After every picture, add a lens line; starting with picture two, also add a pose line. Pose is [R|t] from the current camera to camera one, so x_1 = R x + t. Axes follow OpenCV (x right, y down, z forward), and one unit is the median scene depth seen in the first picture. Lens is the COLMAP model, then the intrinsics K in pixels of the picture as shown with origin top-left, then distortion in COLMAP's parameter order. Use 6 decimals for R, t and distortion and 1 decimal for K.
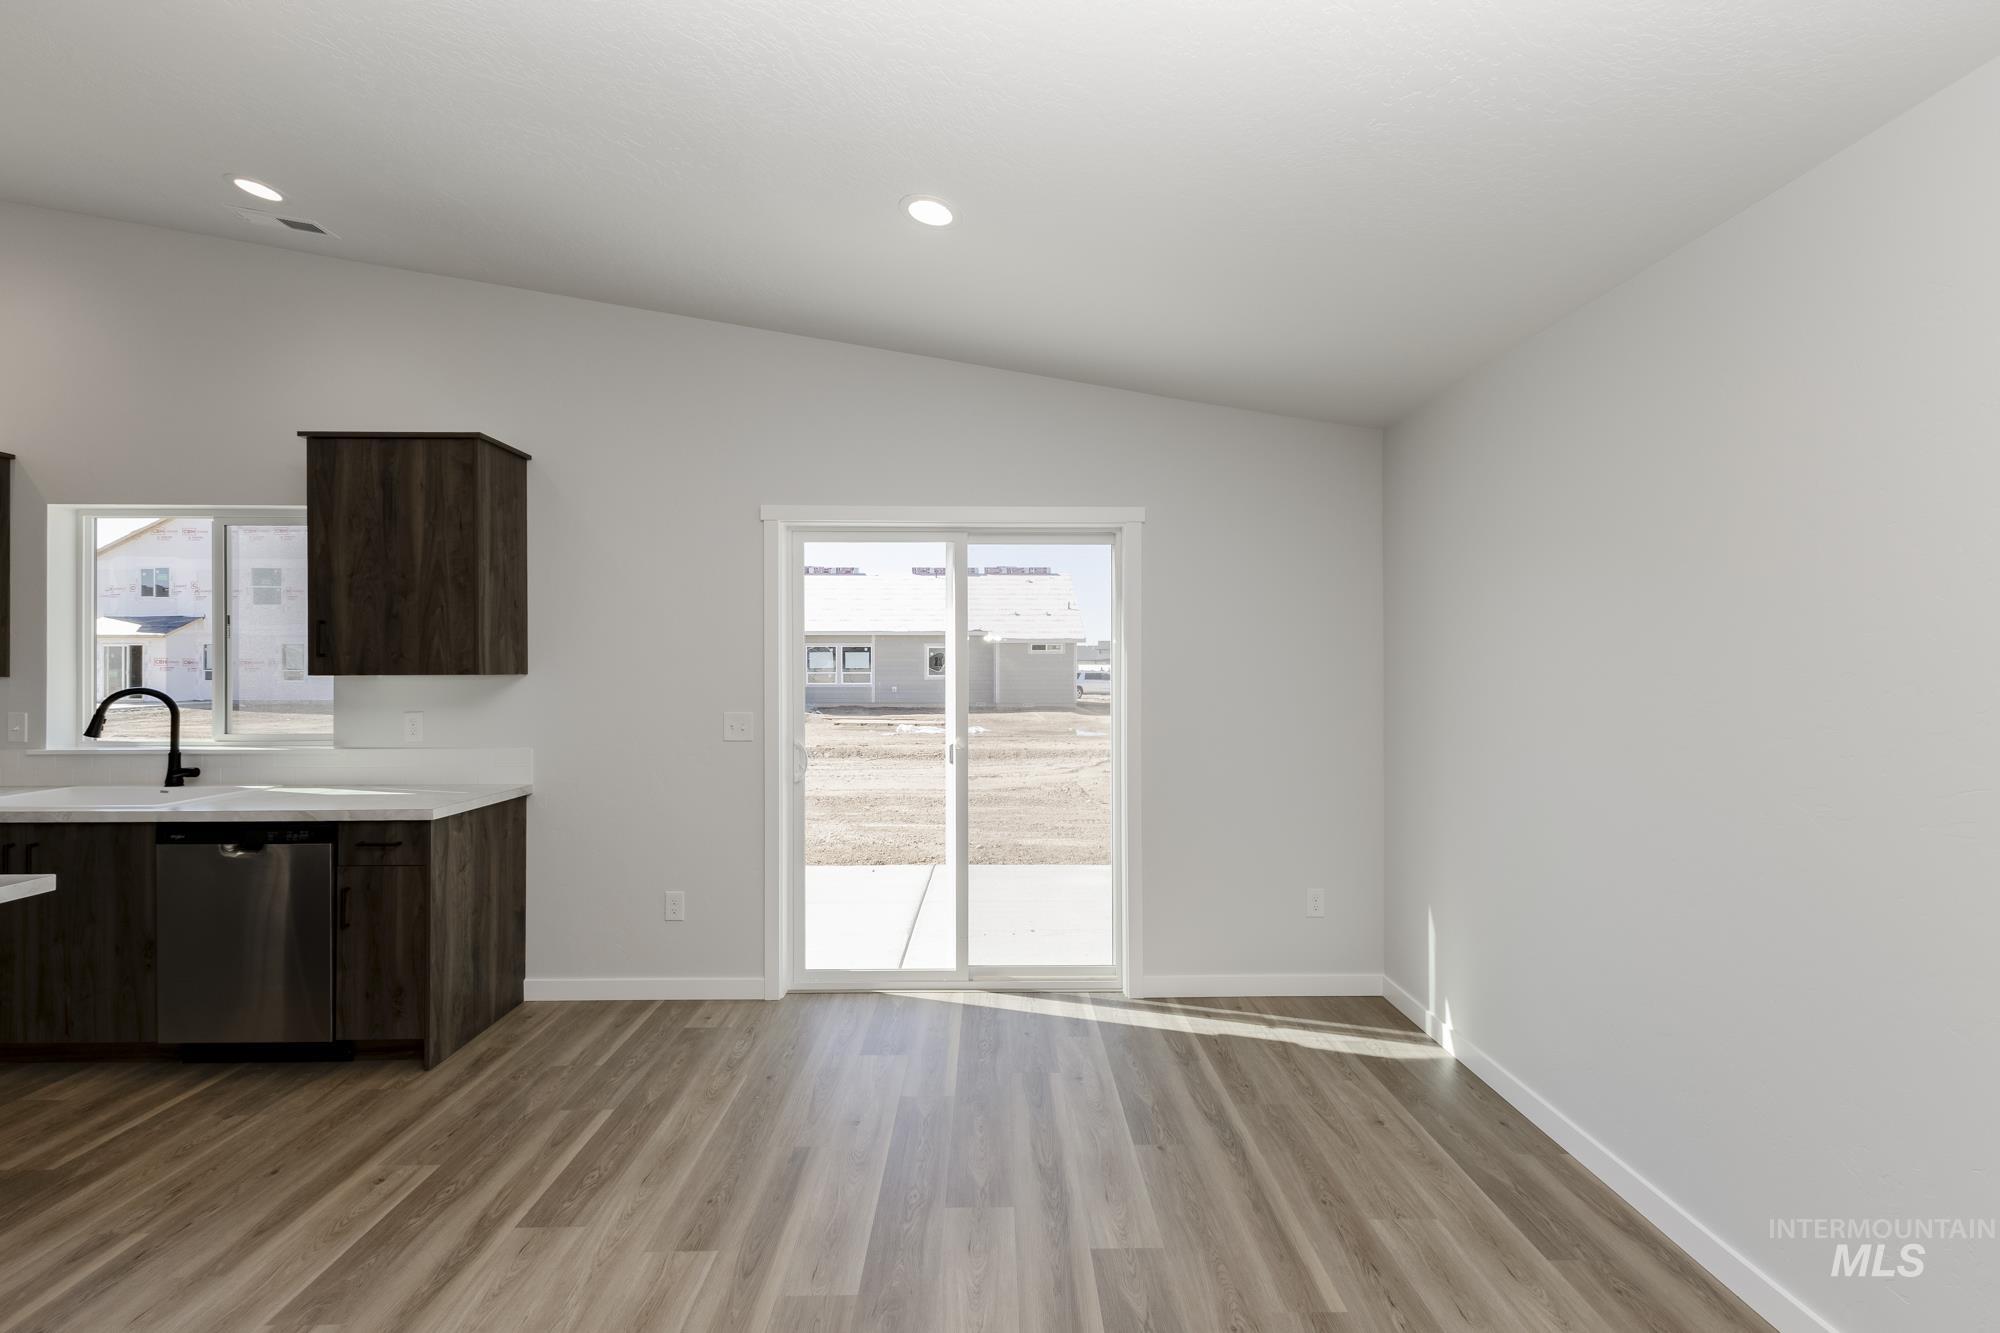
lens RADIAL K [[864.3, 0, 1000.5], [0, 864.3, 667.7], [0, 0, 1]] dist [0.014148, -0.004090]
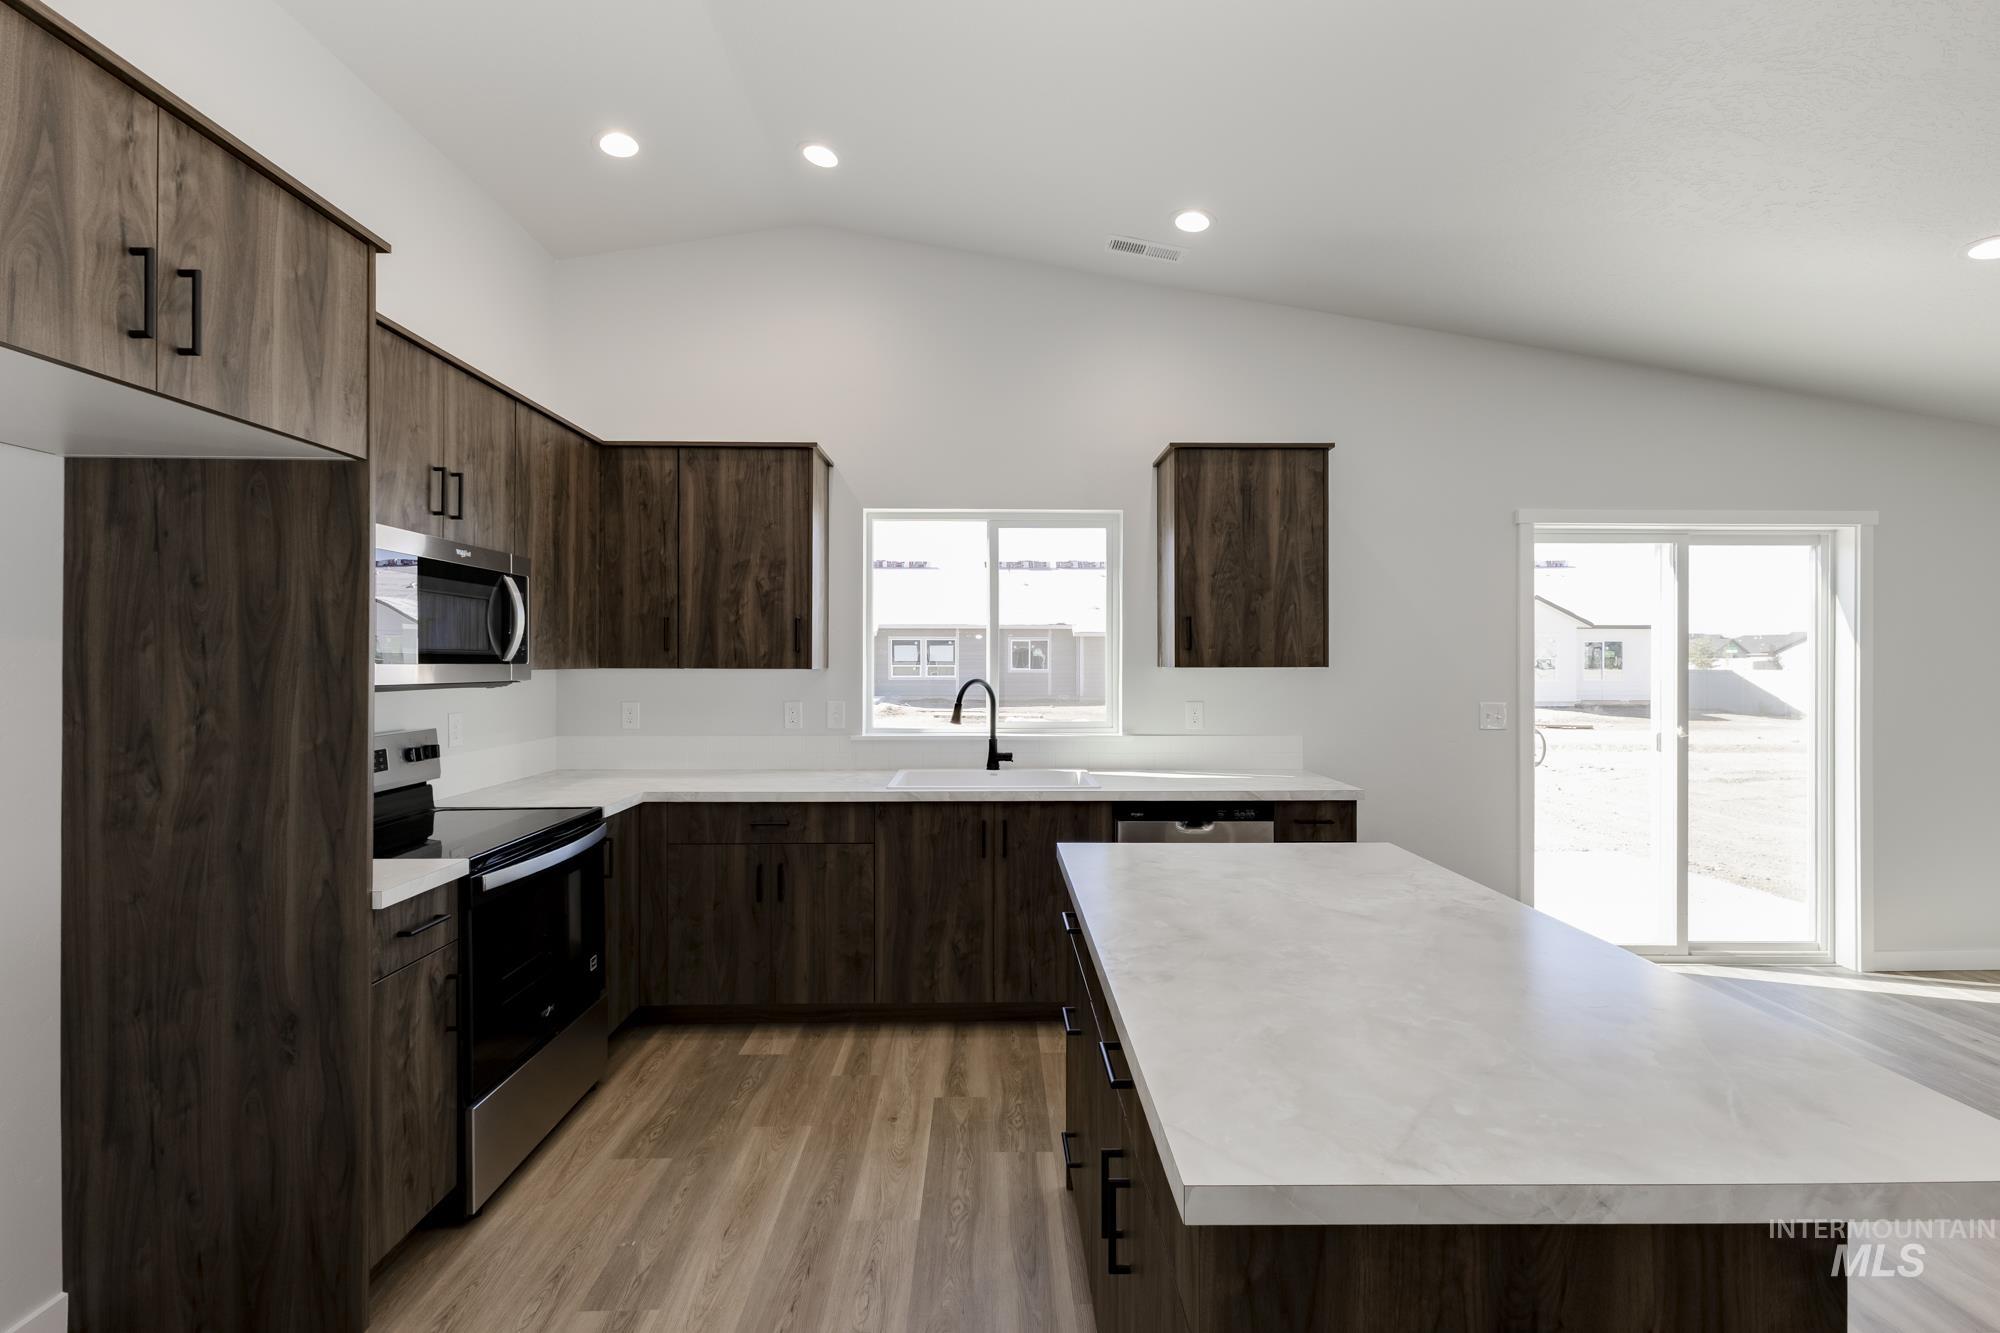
lens RADIAL K [[864.3, 0, 996.9], [0, 864.3, 658.0], [0, 0, 1]] dist [0.014148, -0.004090]
pose [[0.999998, 0.000743, 0.002095, -1.017459], [-0.000736, 0.999994, -0.003389, 0.001286], [-0.002098, 0.003387, 0.999992, -0.080581]]
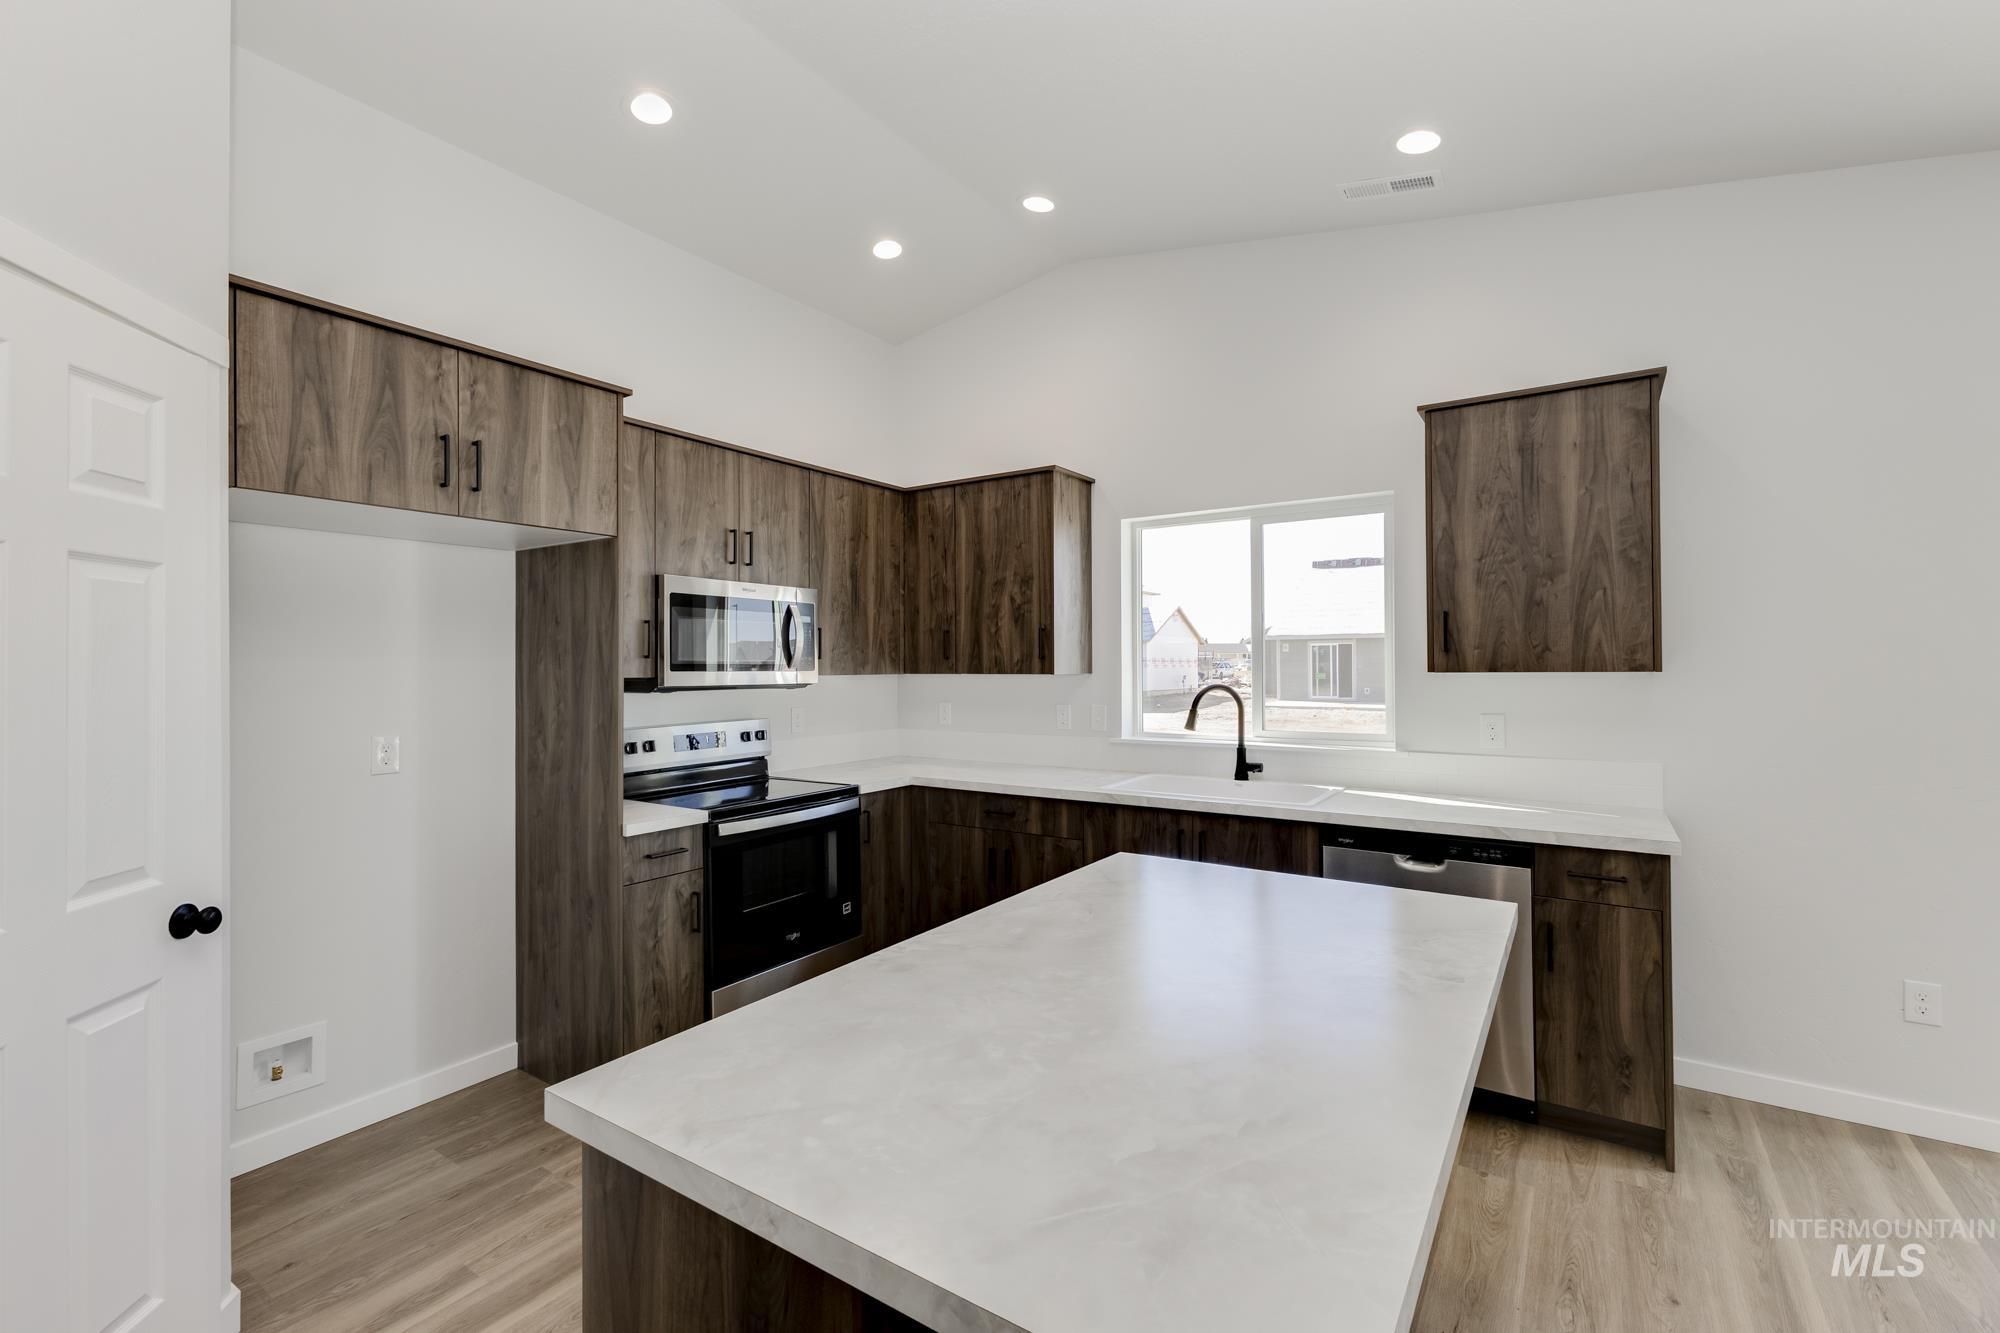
lens RADIAL K [[864.3, 0, 1001.7], [0, 864.3, 656.8], [0, 0, 1]] dist [0.014148, -0.004090]
pose [[0.823169, -0.009756, -0.567712, -0.645849], [0.005267, 0.999941, -0.009547, -0.001090], [0.567772, 0.004869, 0.823172, 0.000864]]
